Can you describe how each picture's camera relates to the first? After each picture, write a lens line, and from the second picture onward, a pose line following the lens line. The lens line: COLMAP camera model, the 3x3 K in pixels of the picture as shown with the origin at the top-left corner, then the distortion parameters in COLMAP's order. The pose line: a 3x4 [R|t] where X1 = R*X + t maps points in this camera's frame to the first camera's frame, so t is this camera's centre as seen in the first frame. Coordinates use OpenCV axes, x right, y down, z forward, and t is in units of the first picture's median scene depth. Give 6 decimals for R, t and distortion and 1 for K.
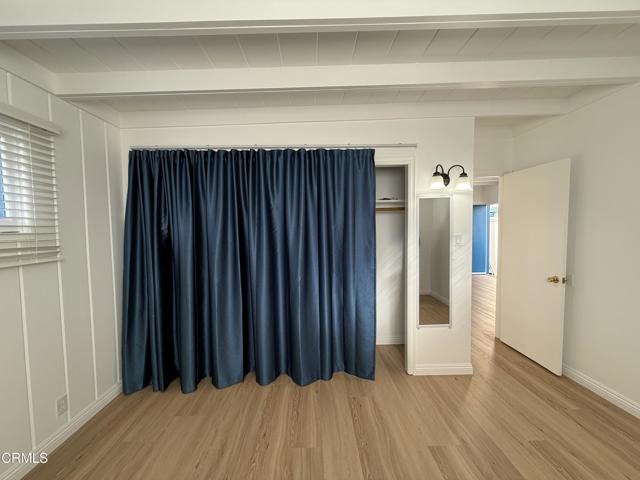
lens RADIAL K [[255.2, 0, 317.6], [0, 255.2, 240.4], [0, 0, 1]] dist [0.001763, 0.000385]
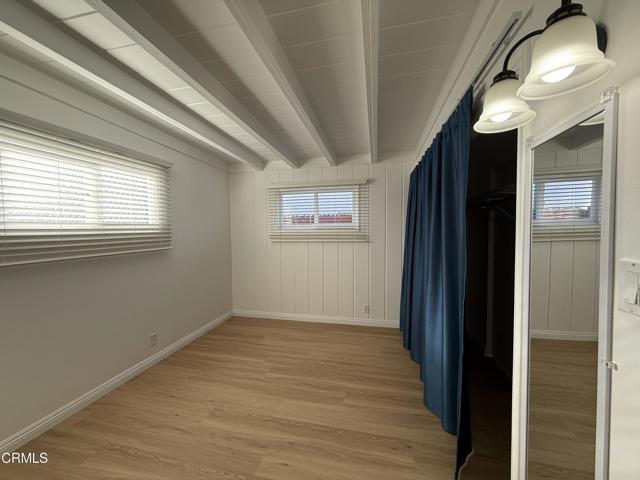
lens RADIAL K [[255.2, 0, 317.6], [0, 255.2, 240.4], [0, 0, 1]] dist [0.001763, 0.000385]
pose [[-0.247921, 0.061912, -0.966800, 1.088085], [-0.032839, 0.996845, 0.072257, -0.069394], [0.968224, 0.049663, -0.245106, 1.041554]]
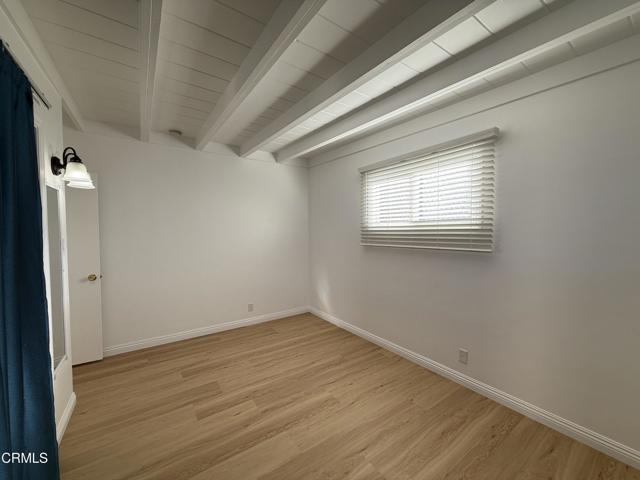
lens RADIAL K [[255.2, 0, 317.6], [0, 255.2, 240.4], [0, 0, 1]] dist [0.001763, 0.000385]
pose [[-0.550528, -0.014648, 0.834688, -0.729738], [0.053103, 0.997207, 0.052525, -0.023853], [-0.833126, 0.073241, -0.548213, 1.019712]]
